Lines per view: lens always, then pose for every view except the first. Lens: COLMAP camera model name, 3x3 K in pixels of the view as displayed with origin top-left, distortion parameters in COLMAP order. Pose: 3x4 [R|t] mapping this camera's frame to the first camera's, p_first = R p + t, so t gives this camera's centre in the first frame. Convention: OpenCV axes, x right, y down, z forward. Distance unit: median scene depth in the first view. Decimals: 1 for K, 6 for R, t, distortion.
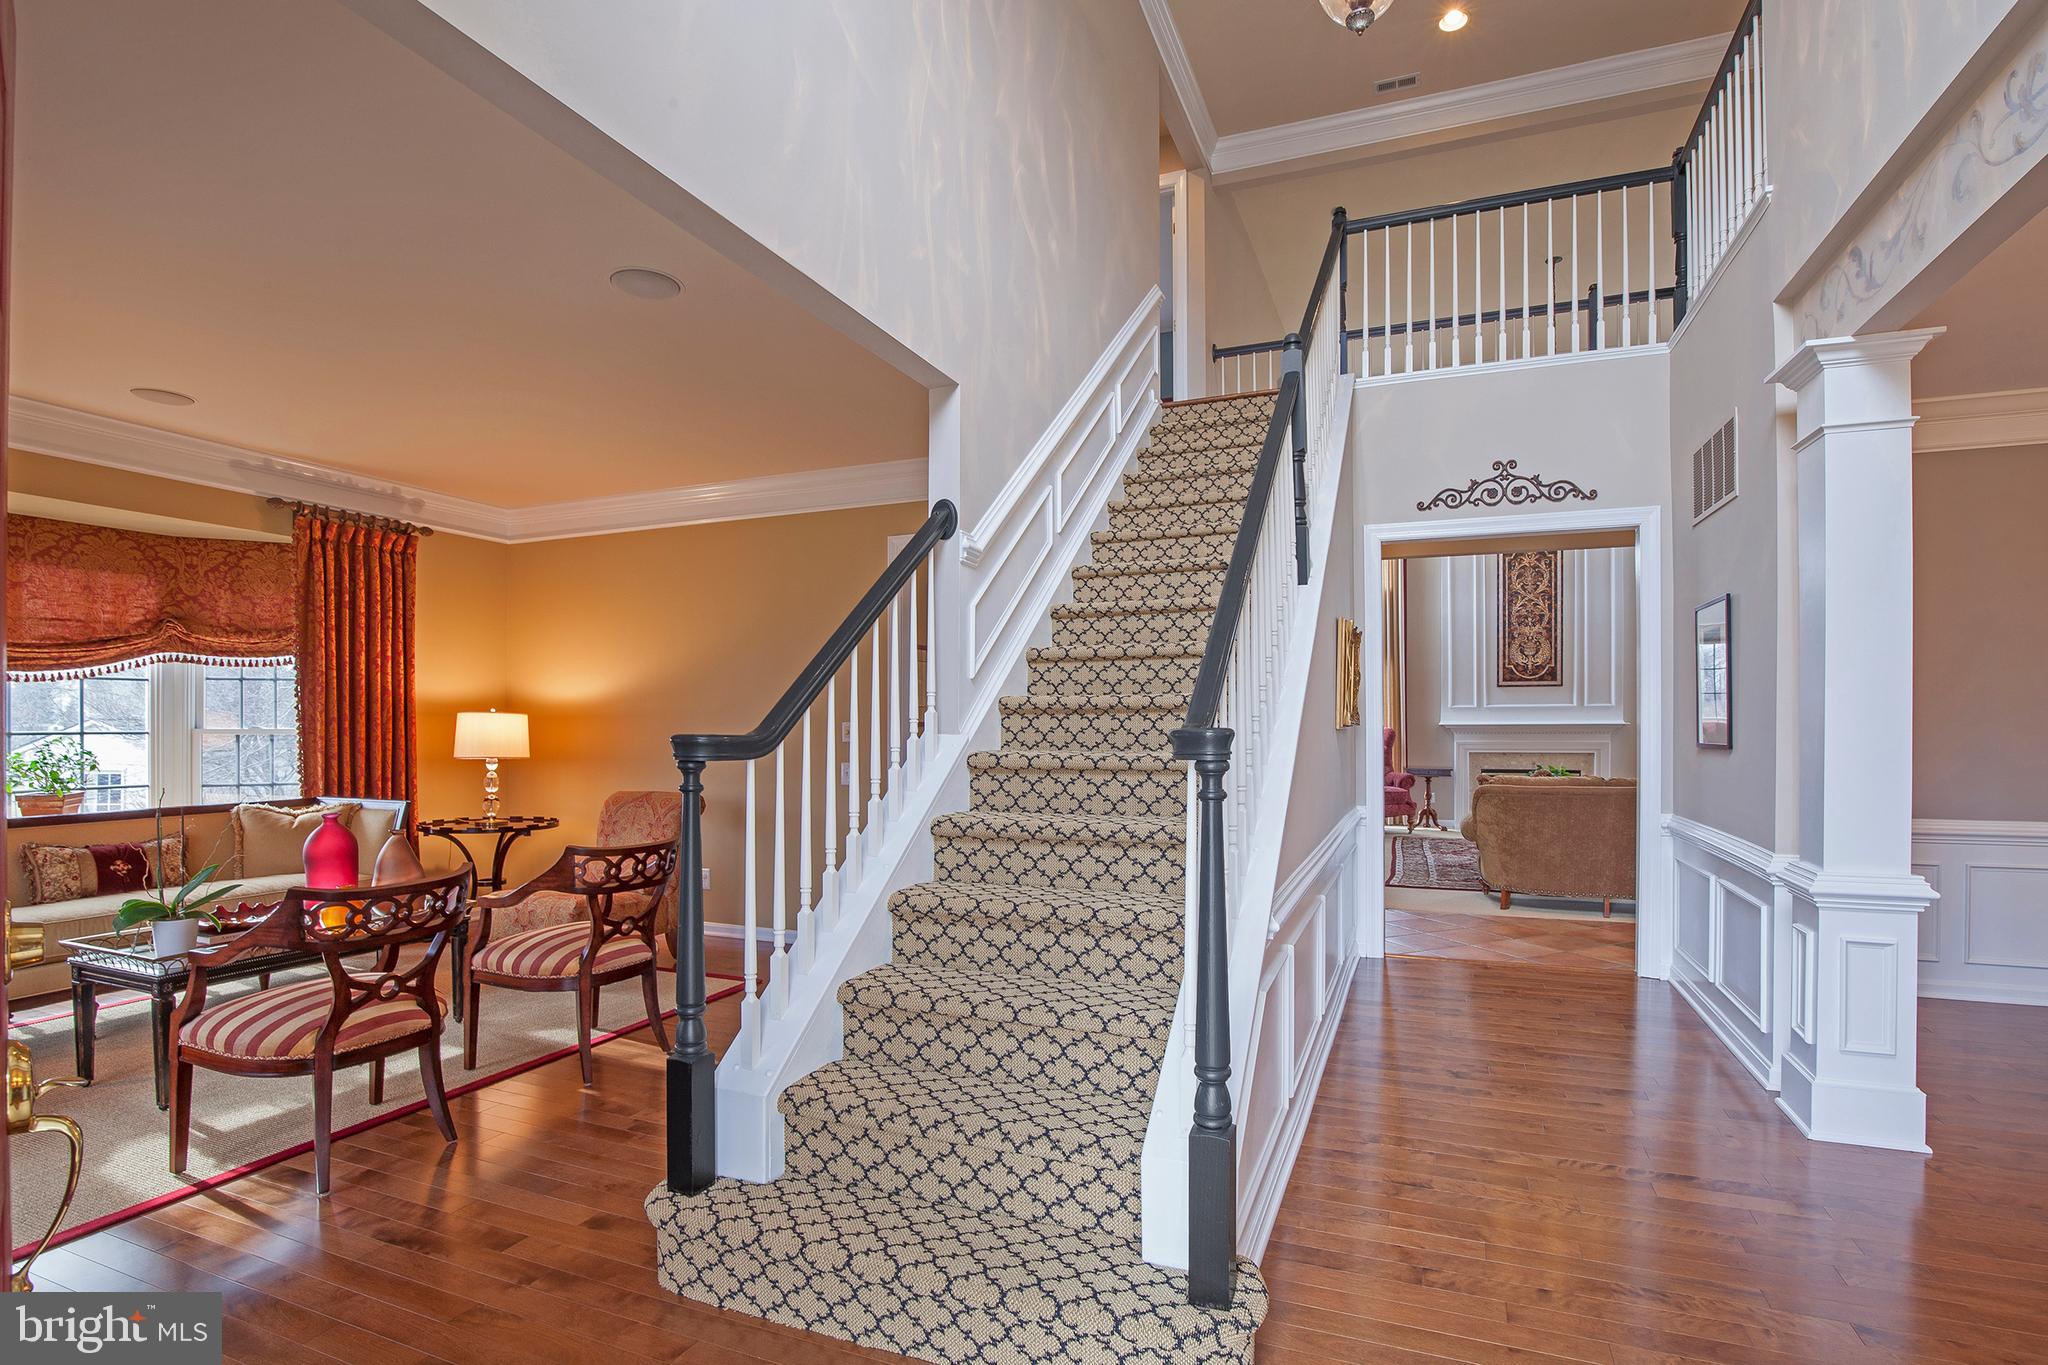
lens RADIAL K [[961.1, 0, 1061.9], [0, 961.1, 723.5], [0, 0, 1]] dist [-0.032765, 0.006965]
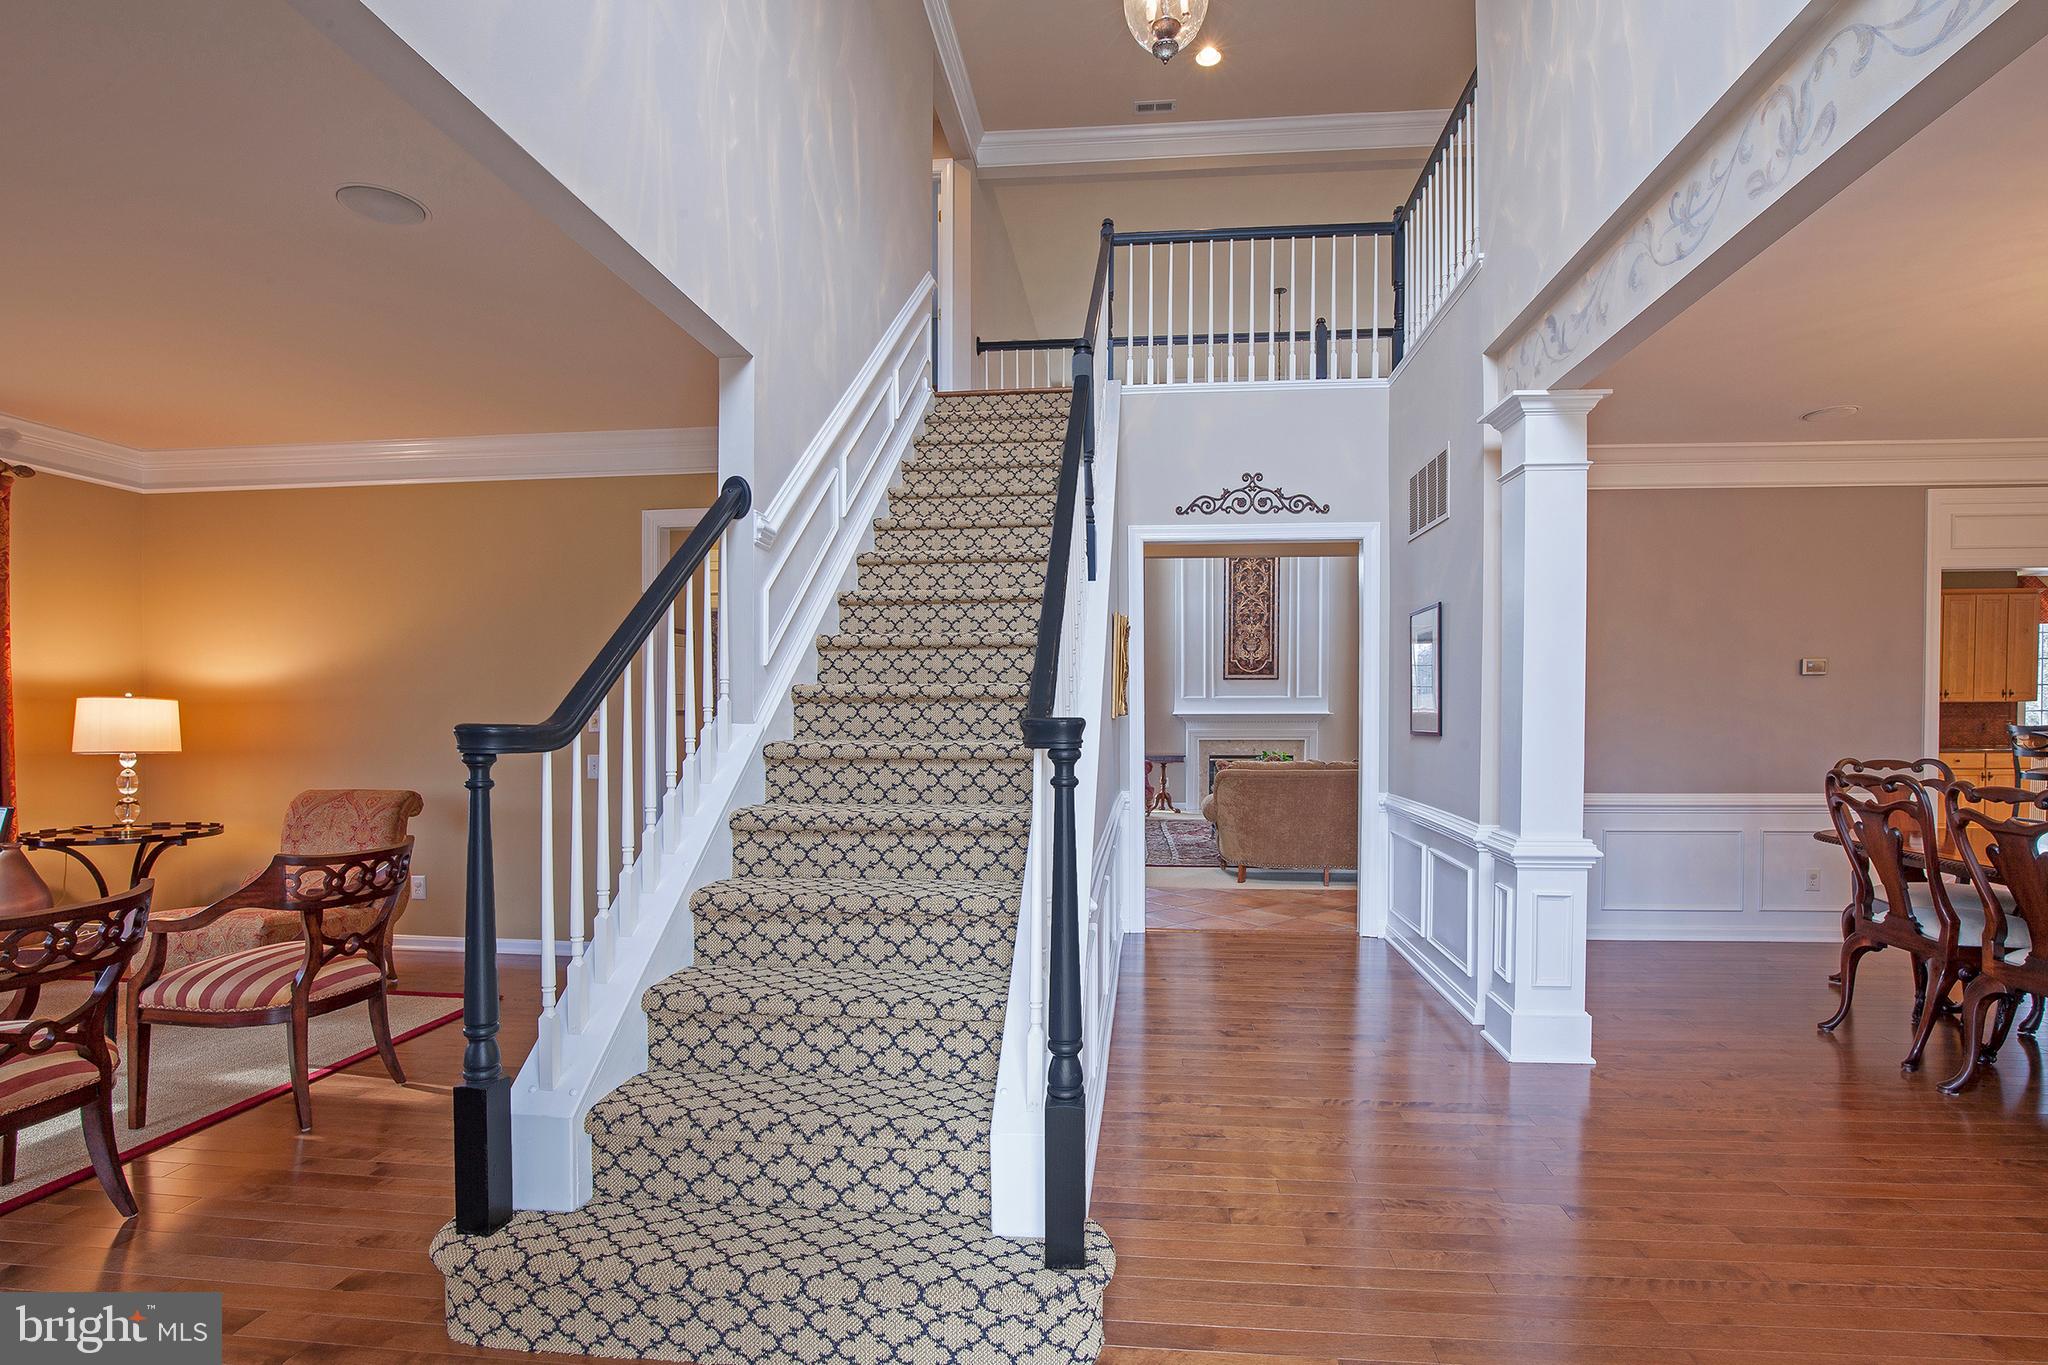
lens RADIAL K [[961.1, 0, 1059.4], [0, 961.1, 727.8], [0, 0, 1]] dist [-0.032765, 0.006965]
pose [[0.962185, -0.002155, 0.272387, -0.073860], [-0.002211, 0.999874, 0.015720, -0.000288], [-0.272387, -0.015728, 0.962059, -0.001885]]
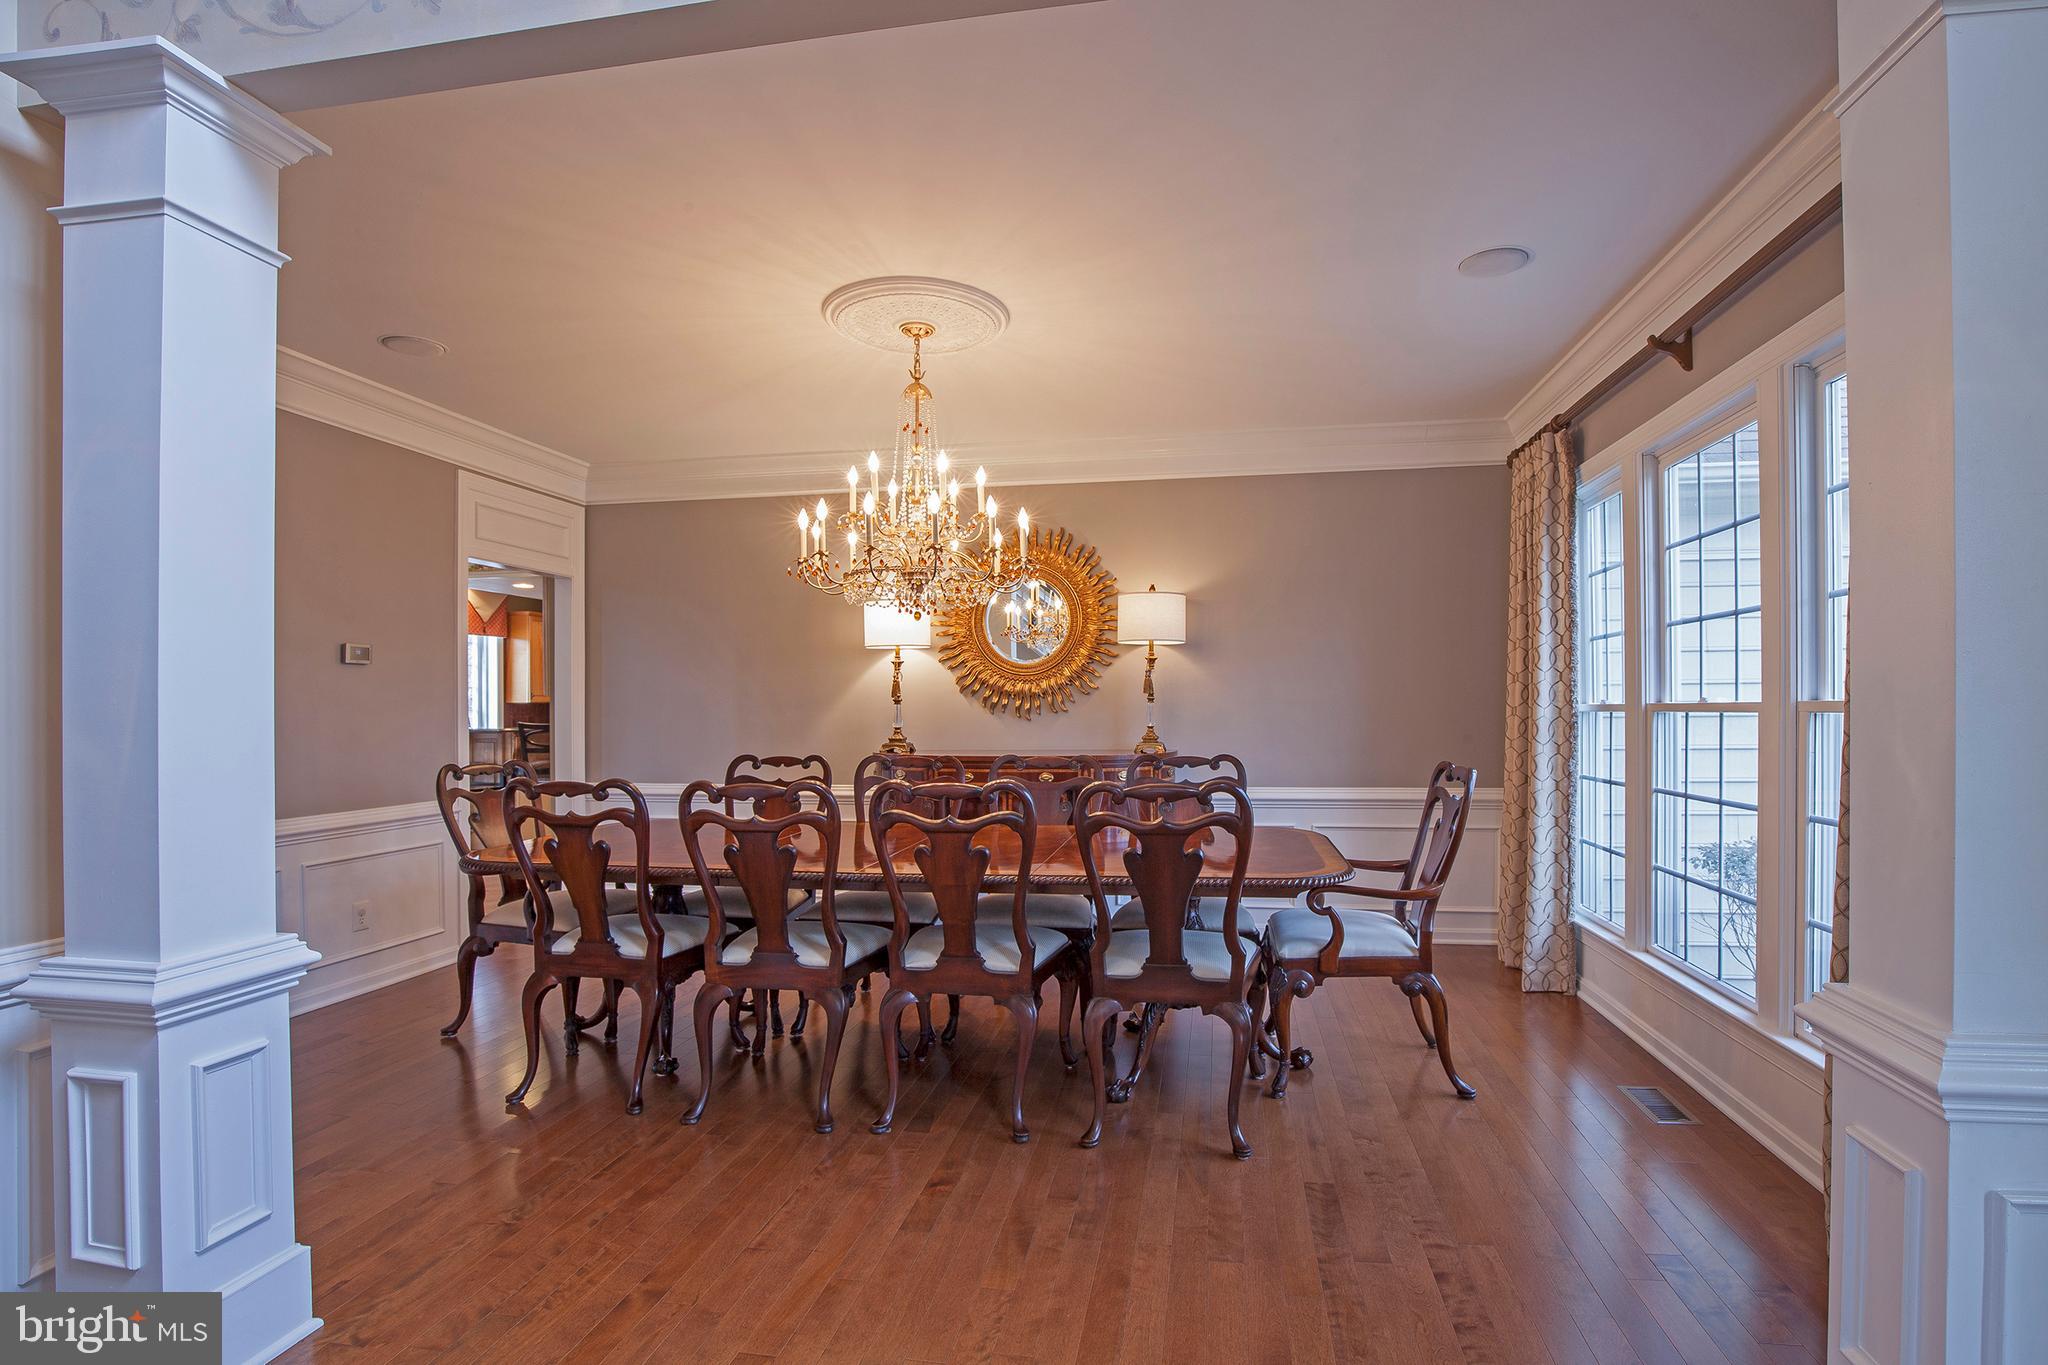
lens RADIAL K [[961.1, 0, 1037.1], [0, 961.1, 706.5], [0, 0, 1]] dist [-0.032765, 0.006965]
pose [[-0.200743, 0.007264, 0.979617, 0.118672], [0.004777, 0.999968, -0.006436, 0.004598], [-0.979632, 0.003388, -0.200771, 0.513644]]
